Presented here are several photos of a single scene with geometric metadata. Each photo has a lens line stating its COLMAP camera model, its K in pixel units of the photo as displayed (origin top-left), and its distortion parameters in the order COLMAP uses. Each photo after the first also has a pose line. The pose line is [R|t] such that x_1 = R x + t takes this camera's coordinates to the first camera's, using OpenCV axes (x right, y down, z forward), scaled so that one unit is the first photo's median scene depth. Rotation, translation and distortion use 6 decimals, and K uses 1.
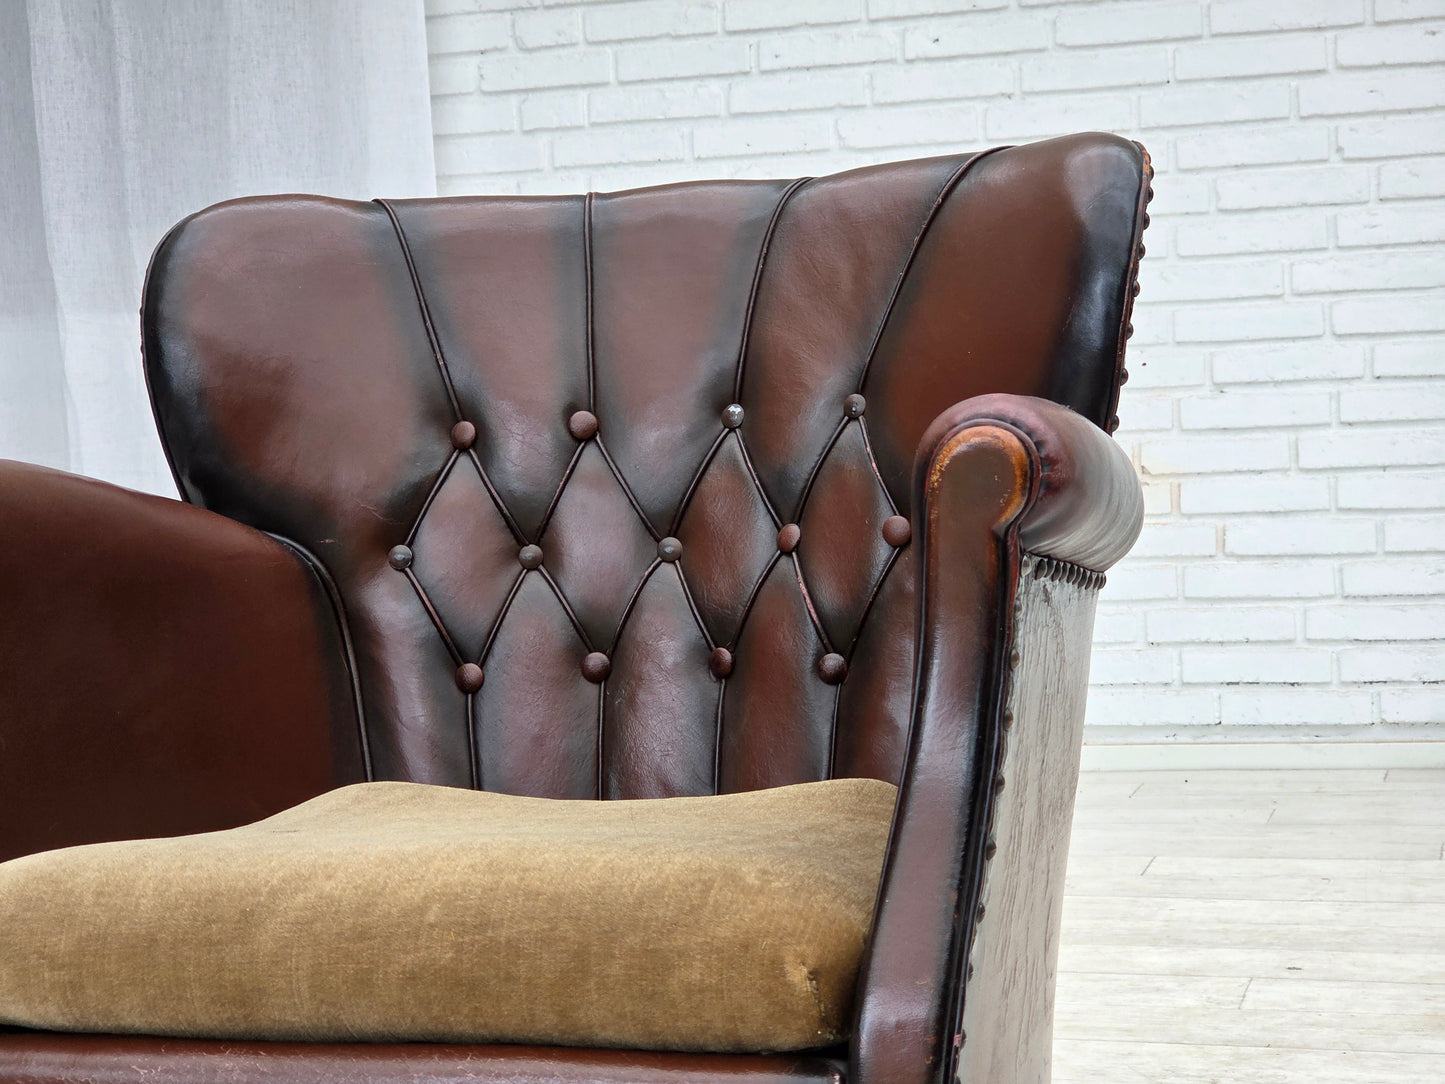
lens RADIAL K [[2748.4, 0, 692.7], [0, 2748.4, 547.3], [0, 0, 1]] dist [0.093947, 0.000000]
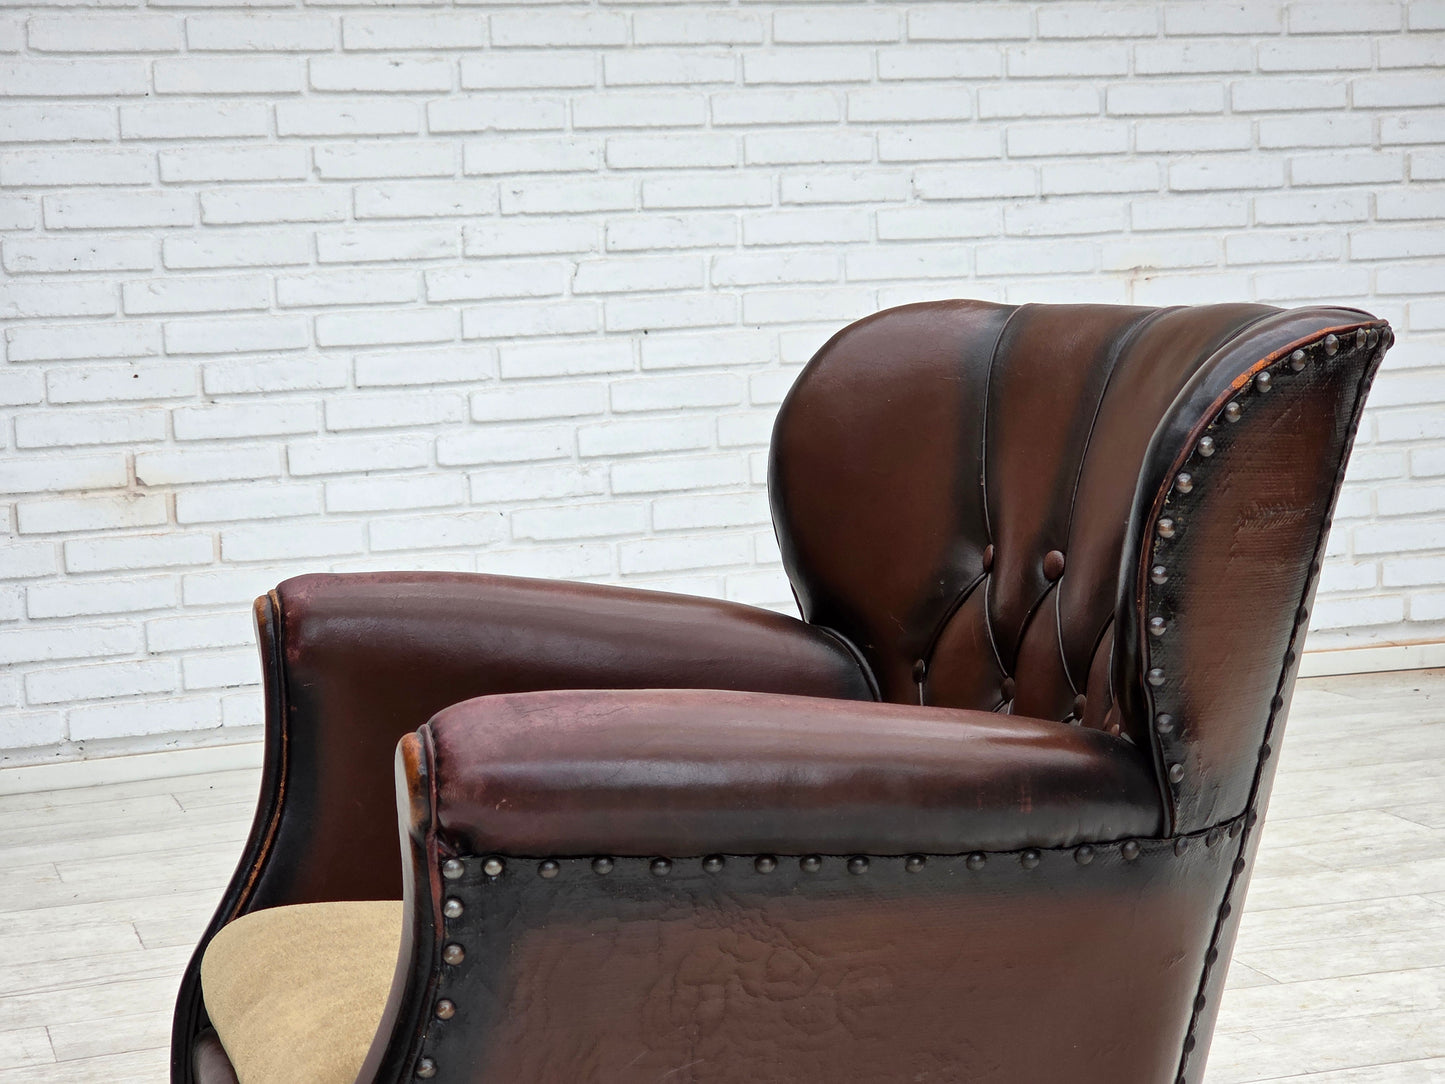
lens RADIAL K [[2748.4, 0, 702.6], [0, 2748.4, 523.4], [0, 0, 1]] dist [0.093947, 0.000000]
pose [[0.827482, -0.048189, 0.559421, -0.229211], [0.041201, 0.998836, 0.025098, -0.029685], [-0.559979, 0.002281, 0.828504, 0.055706]]
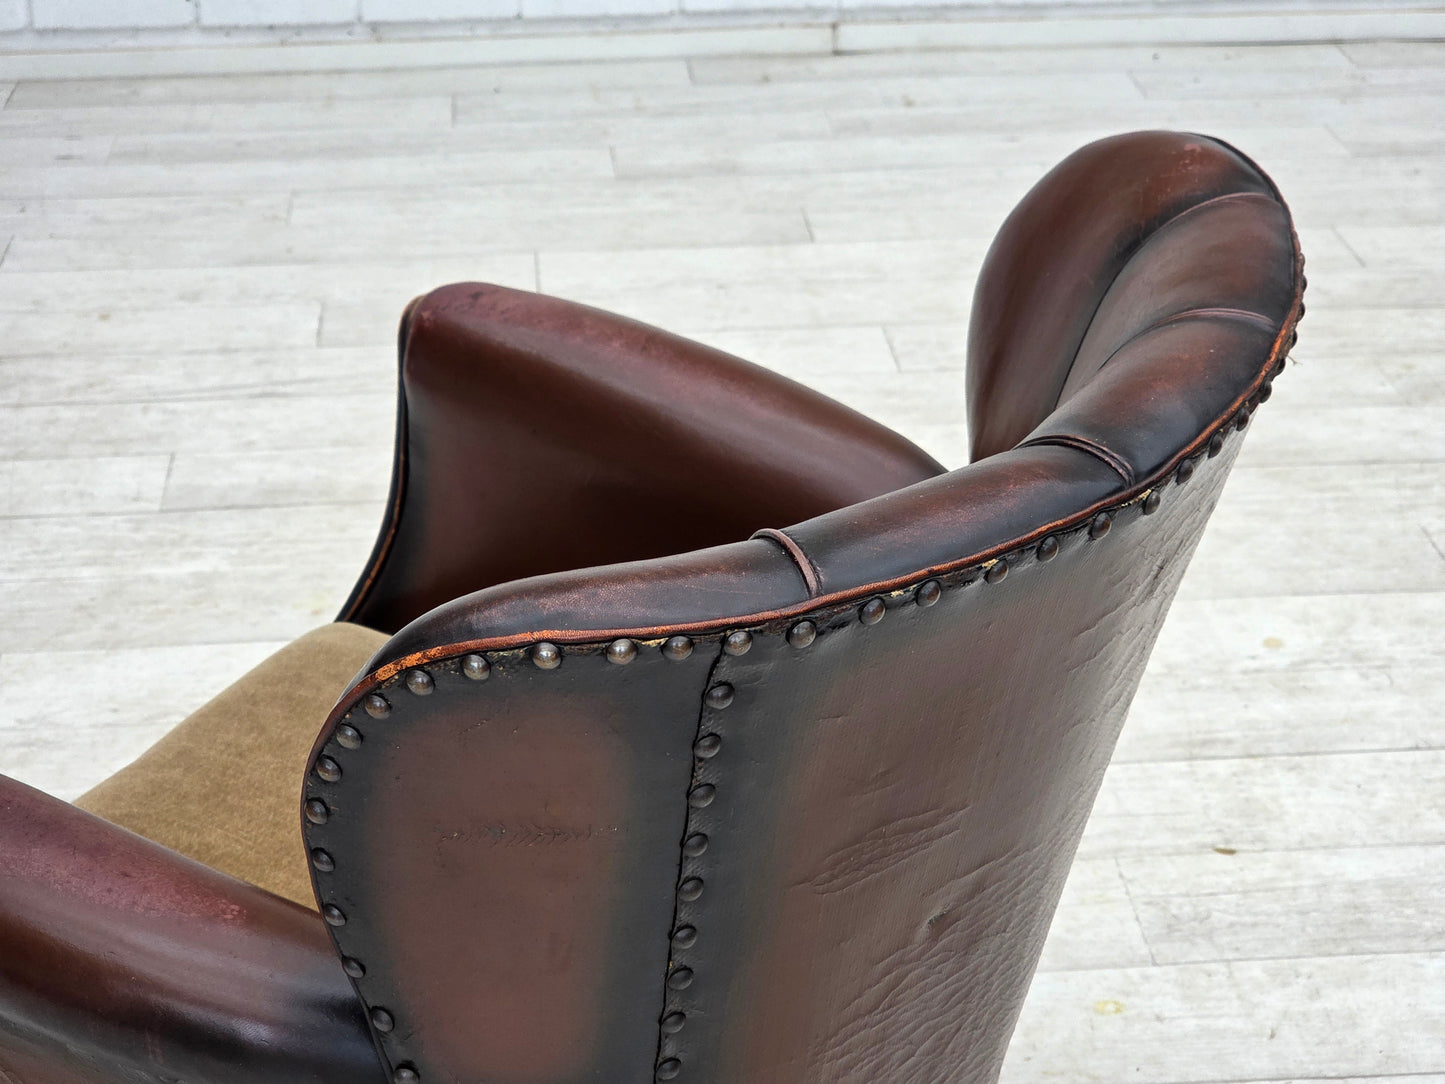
lens RADIAL K [[2748.4, 0, 721.3], [0, 2748.4, 542.3], [0, 0, 1]] dist [0.093947, 0.000000]
pose [[0.933708, -0.124464, 0.335706, -0.089925], [-0.011180, 0.927039, 0.374799, -0.128747], [-0.357862, -0.353706, 0.864192, 0.077654]]
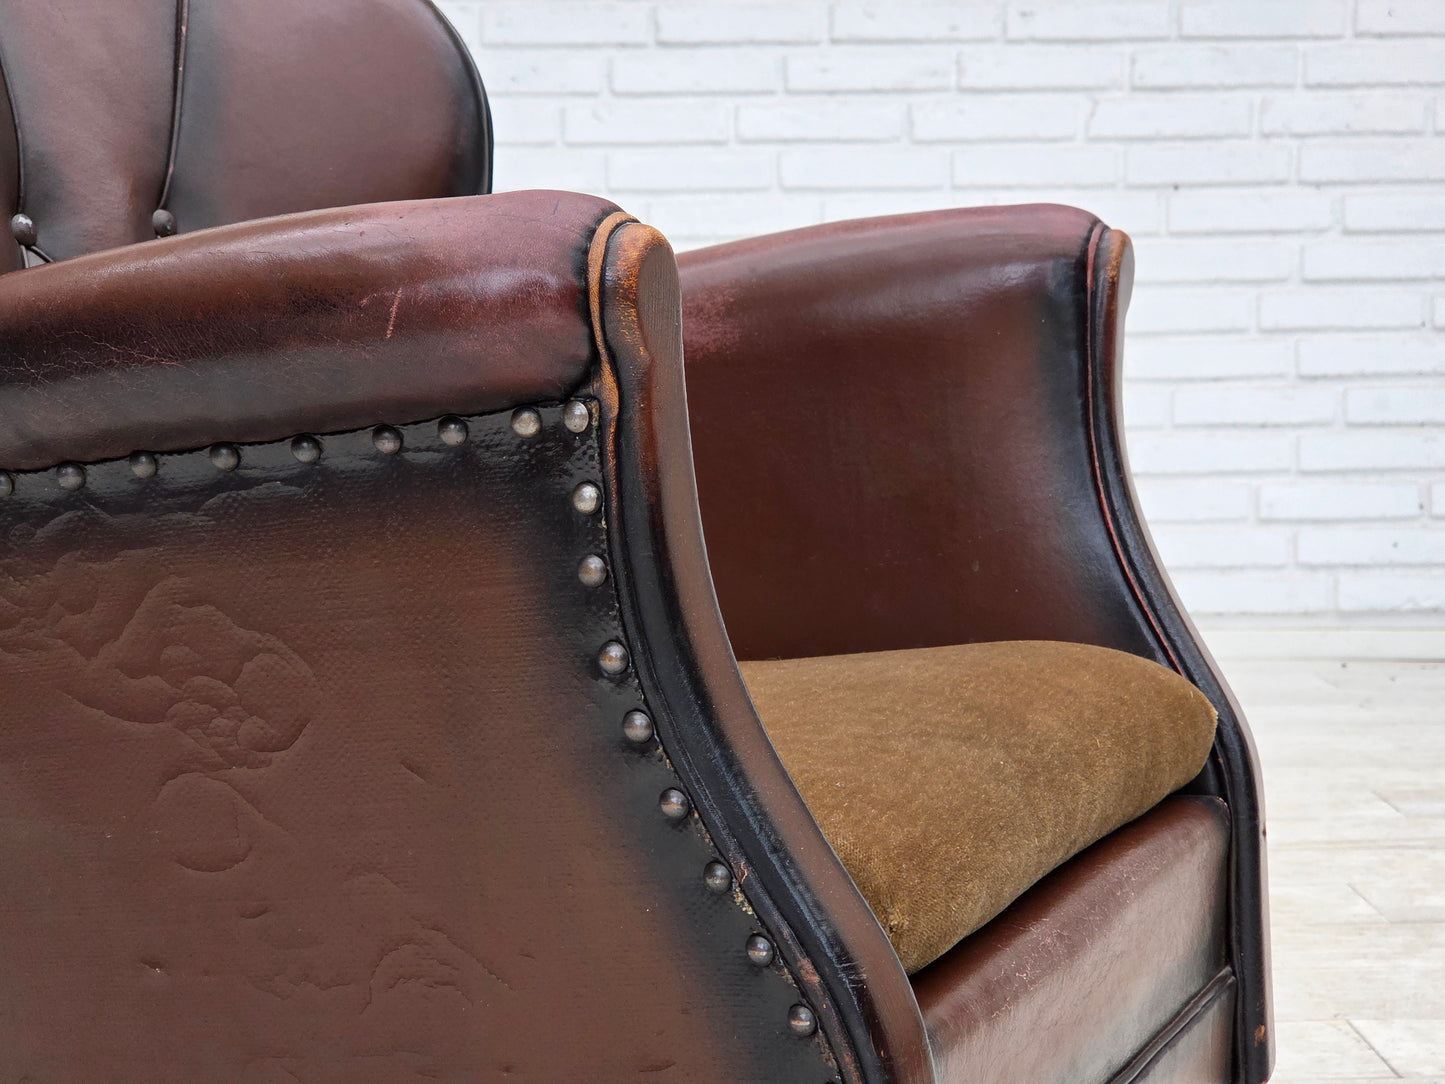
lens RADIAL K [[2748.4, 0, 710.1], [0, 2748.4, 528.4], [0, 0, 1]] dist [0.093947, 0.000000]
pose [[0.952466, 0.001926, 0.304639, -0.063916], [-0.011343, 0.999511, 0.029146, 0.008312], [-0.304434, -0.031216, 0.952022, 0.141831]]
